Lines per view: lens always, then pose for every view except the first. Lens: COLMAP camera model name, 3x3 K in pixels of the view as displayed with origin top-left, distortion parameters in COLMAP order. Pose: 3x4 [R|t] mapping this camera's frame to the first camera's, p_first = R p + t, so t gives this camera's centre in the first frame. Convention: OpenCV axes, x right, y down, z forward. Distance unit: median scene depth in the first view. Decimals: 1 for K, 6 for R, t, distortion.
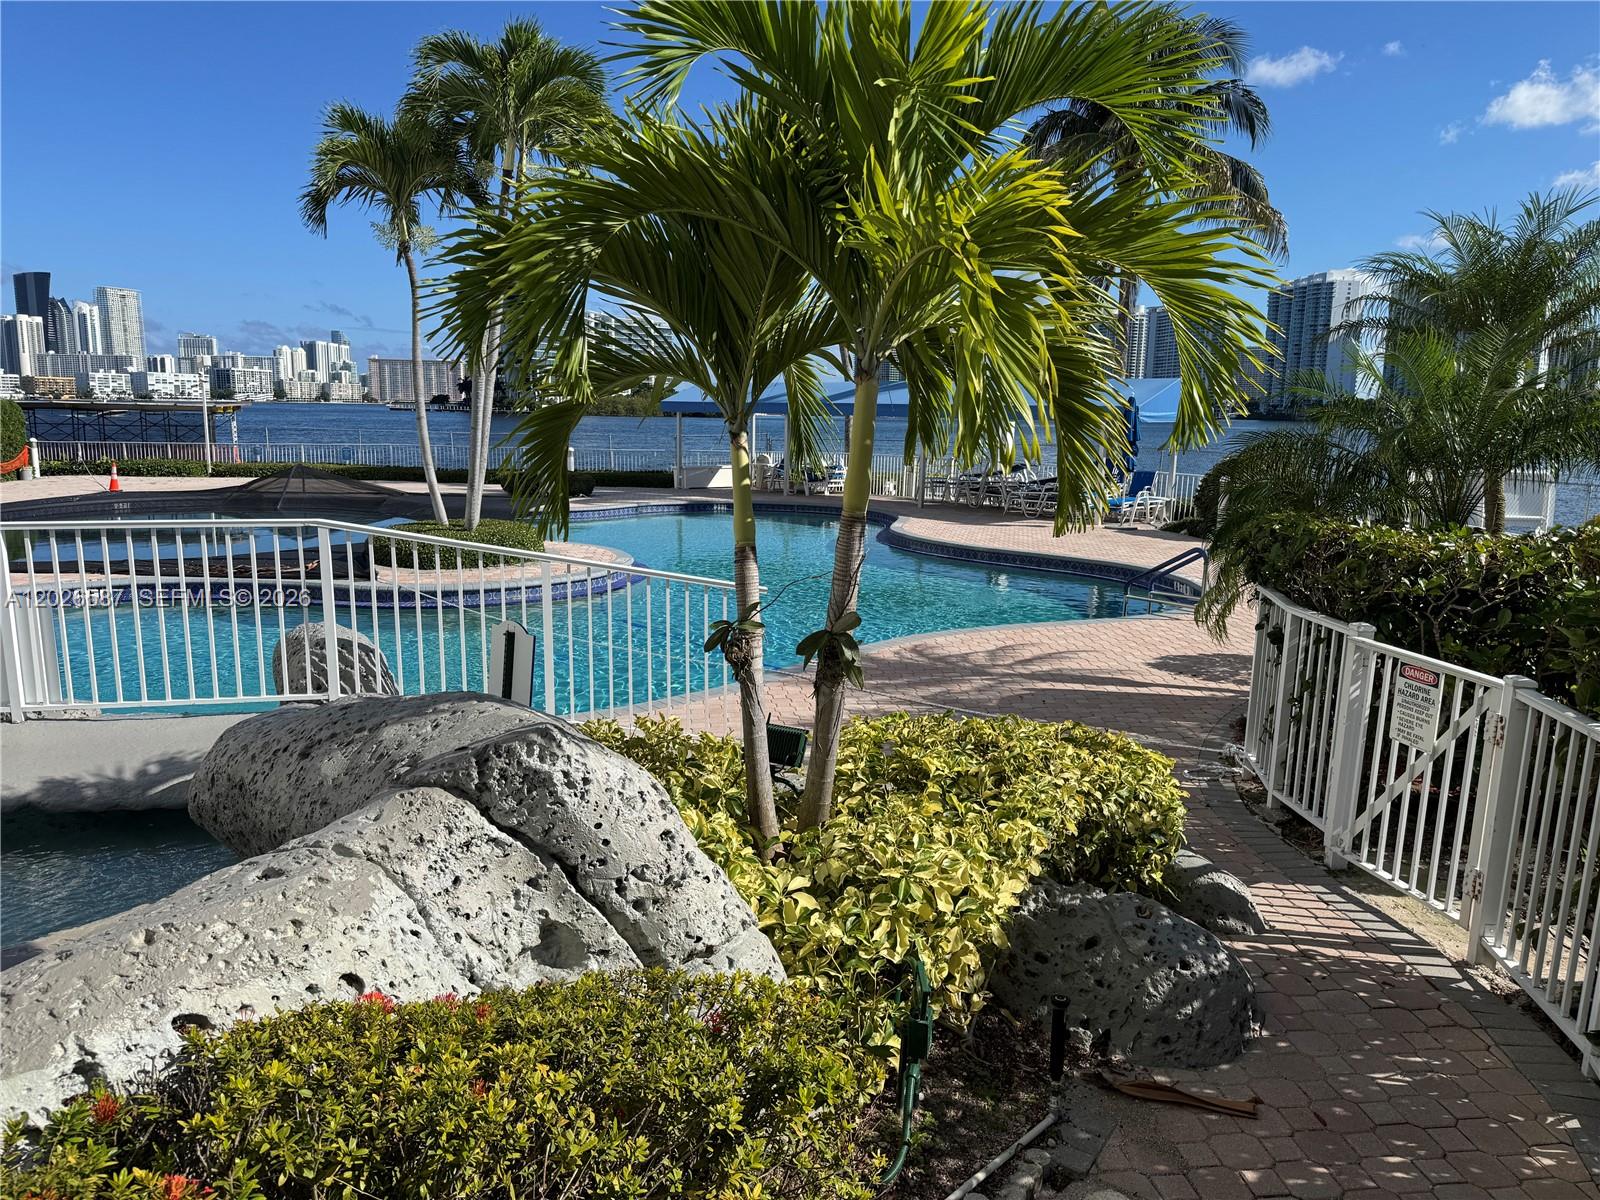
lens RADIAL K [[1095.9, 0, 836.9], [0, 1095.9, 606.5], [0, 0, 1]] dist [0.089788, -0.125825]
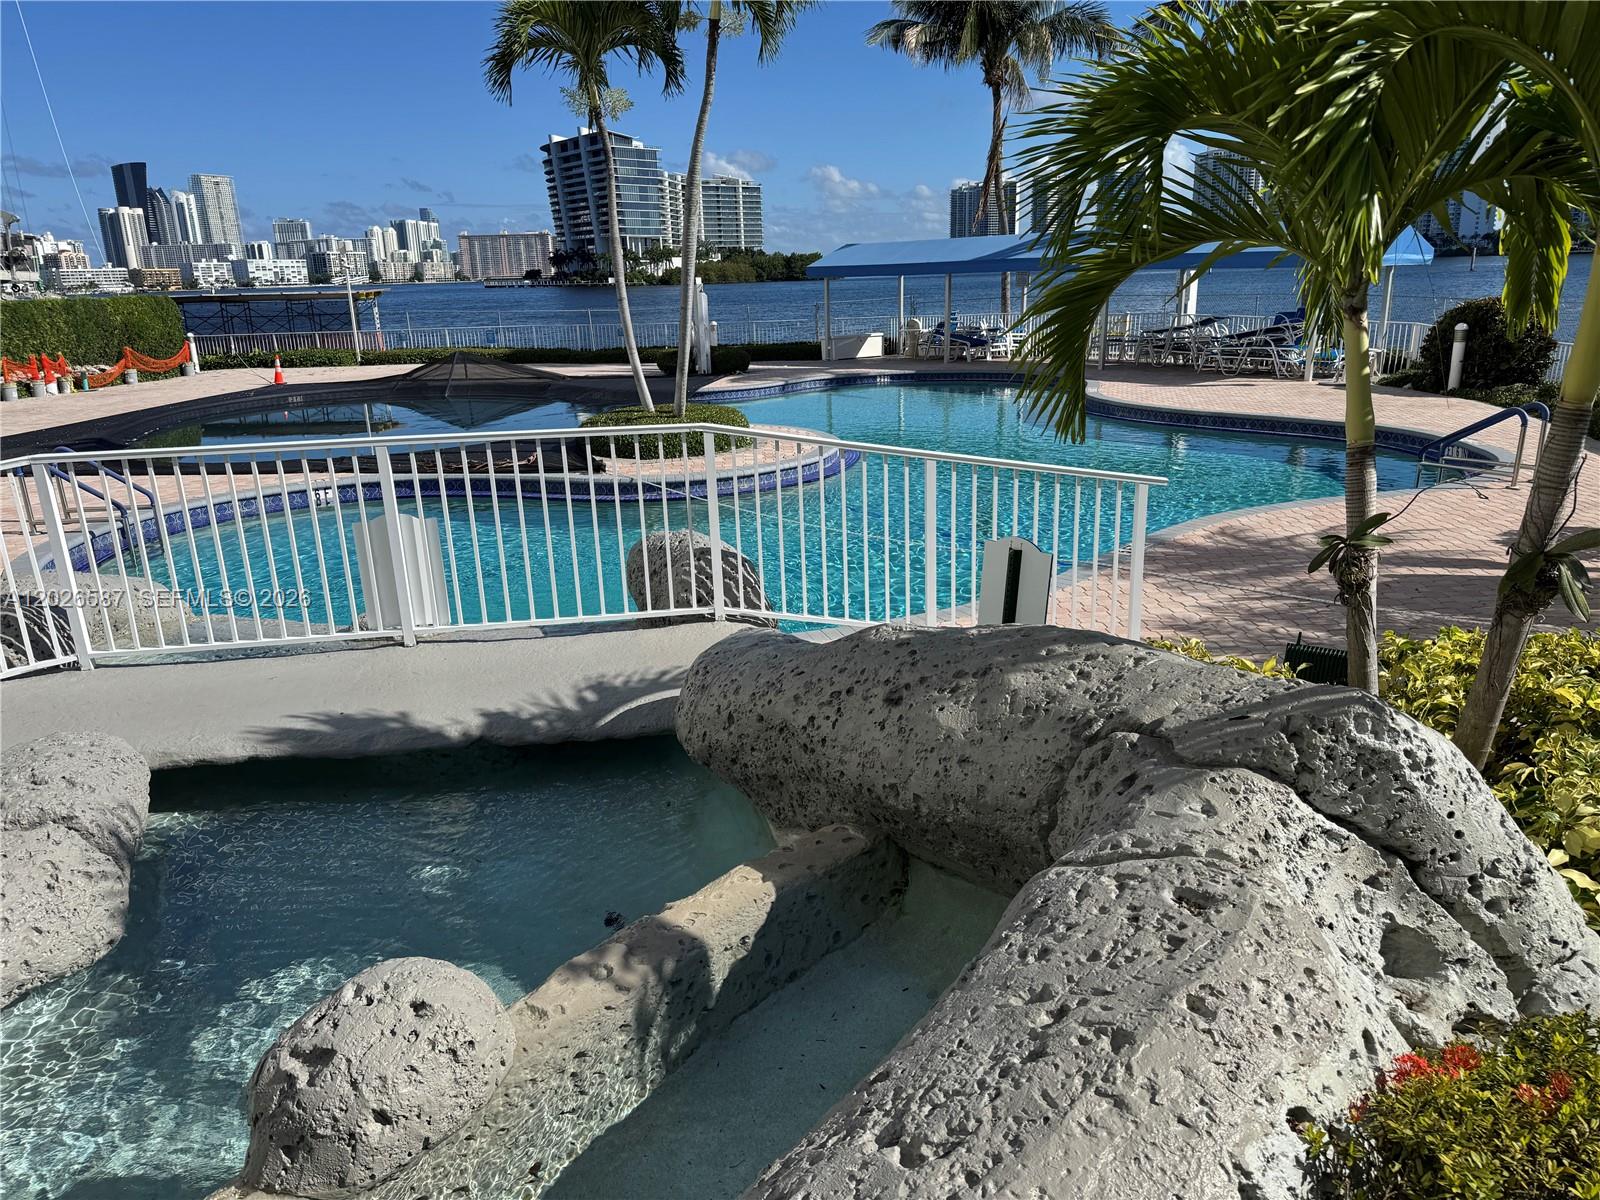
lens RADIAL K [[1095.9, 0, 836.9], [0, 1095.9, 606.5], [0, 0, 1]] dist [0.089788, -0.125825]
pose [[0.996385, -0.022078, -0.082030, -0.107631], [0.031789, 0.992381, 0.119034, -0.012377], [0.078777, -0.121211, 0.989496, 0.028621]]
